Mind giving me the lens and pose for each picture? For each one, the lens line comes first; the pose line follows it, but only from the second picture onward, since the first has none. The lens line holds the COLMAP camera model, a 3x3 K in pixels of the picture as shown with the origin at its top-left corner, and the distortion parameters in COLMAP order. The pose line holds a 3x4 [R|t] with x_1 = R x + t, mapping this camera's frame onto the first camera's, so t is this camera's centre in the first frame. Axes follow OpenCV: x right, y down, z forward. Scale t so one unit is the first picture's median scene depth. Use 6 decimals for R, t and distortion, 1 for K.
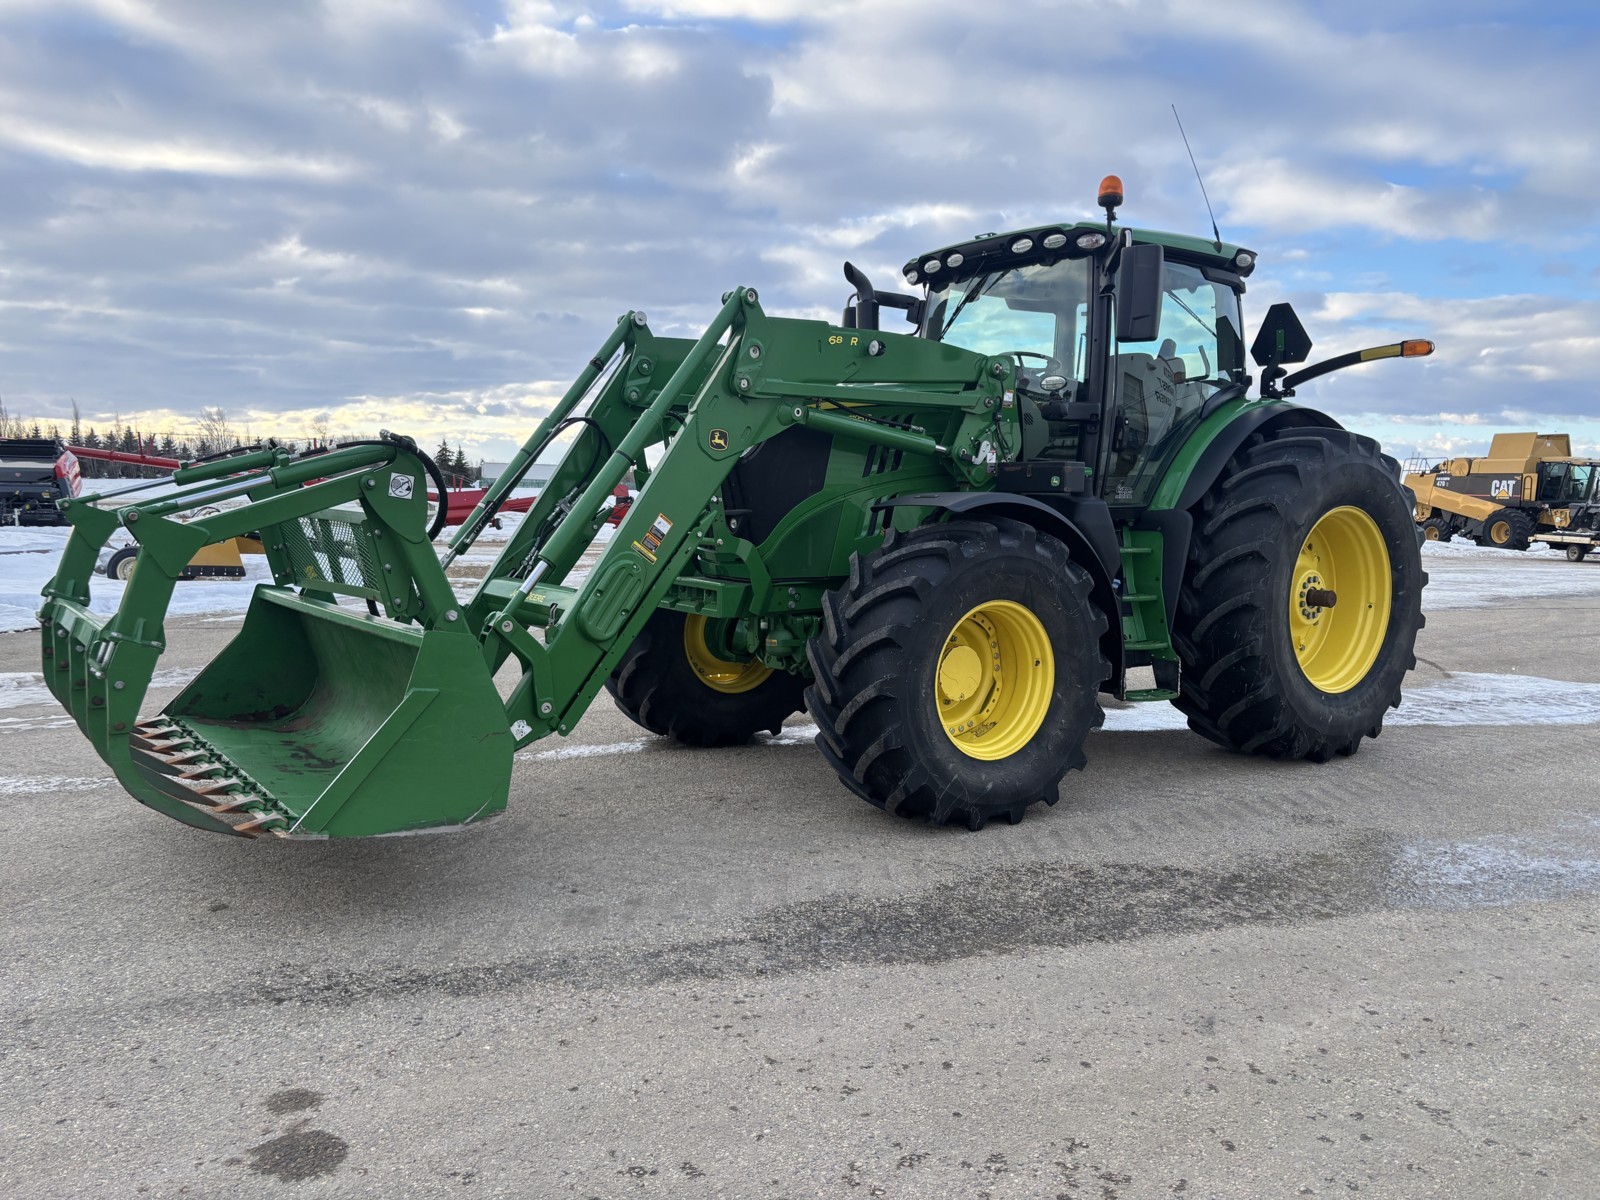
lens RADIAL K [[1249.9, 0, 800.0], [0, 1249.9, 600.0], [0, 0, 1]] dist [0.023580, -0.003181]
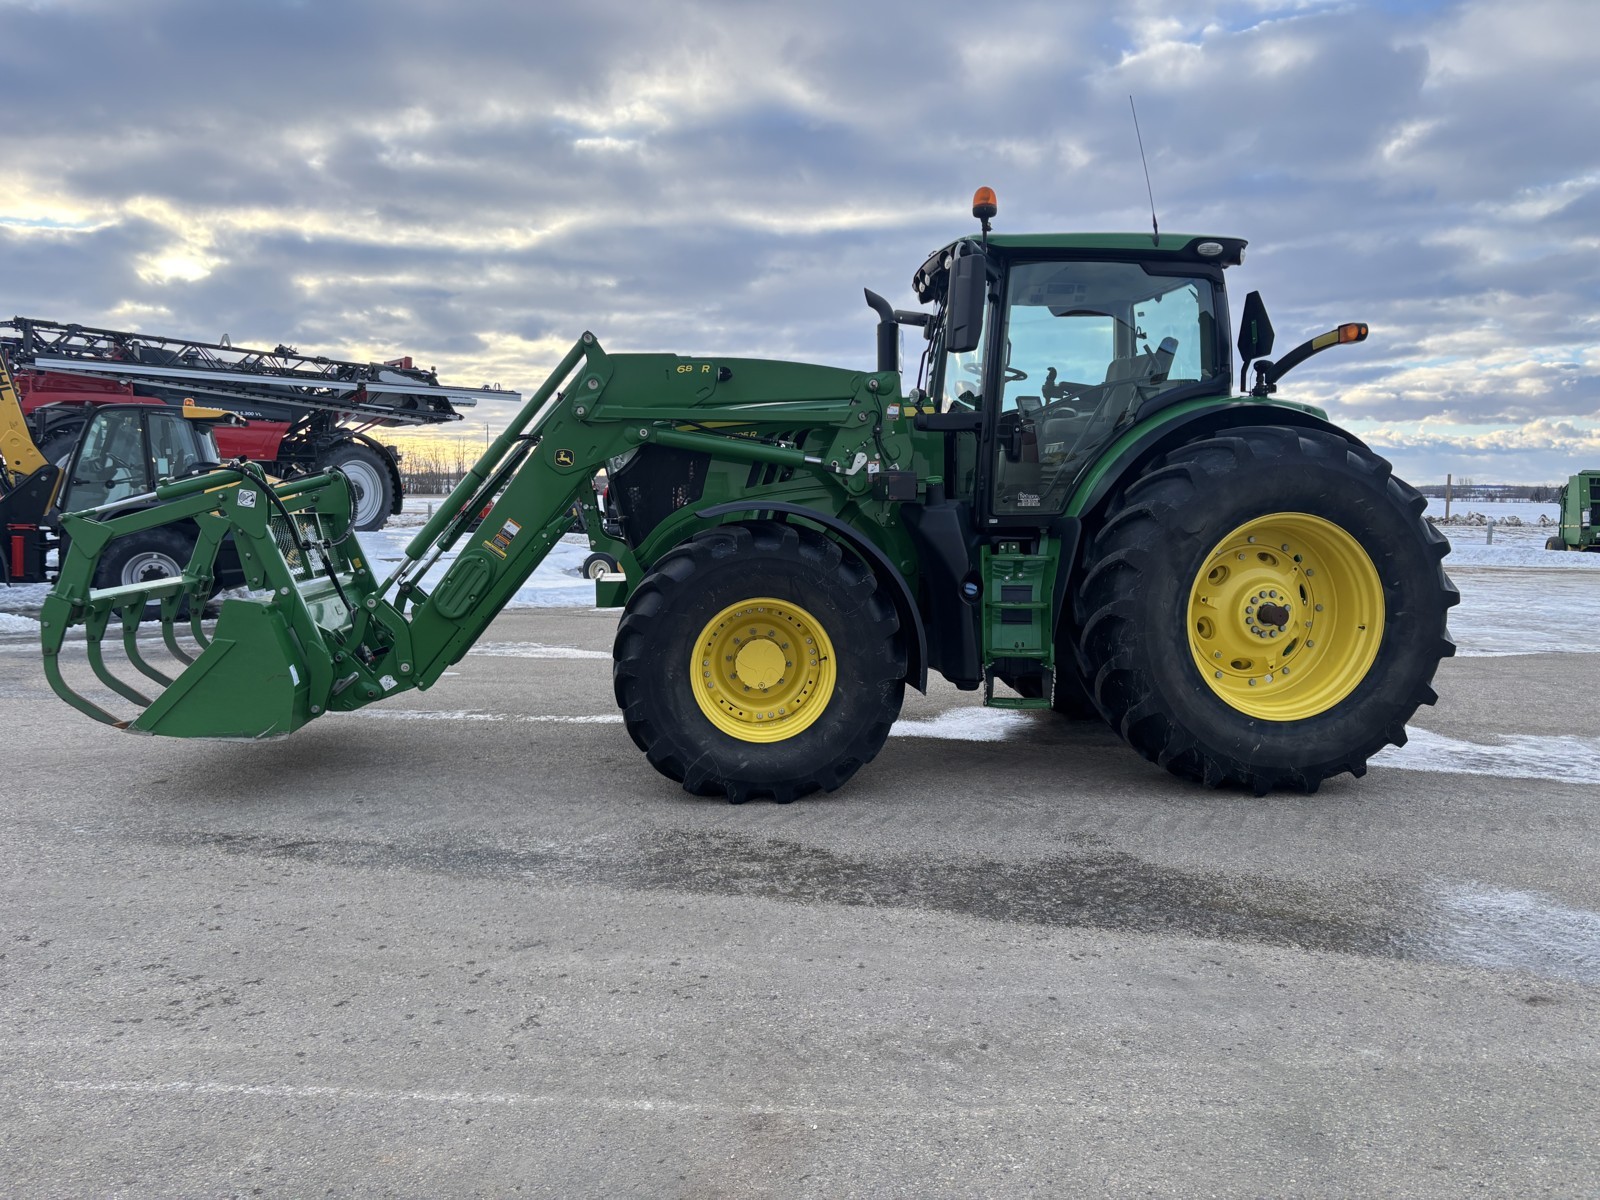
lens RADIAL K [[1220.7, 0, 800.0], [0, 1220.7, 600.0], [0, 0, 1]] dist [0.007472, -0.007189]
pose [[0.860969, 0.034741, -0.507469, 0.595269], [-0.037991, 0.999270, 0.003954, -0.002714], [0.507236, 0.015875, 0.861661, 0.073271]]
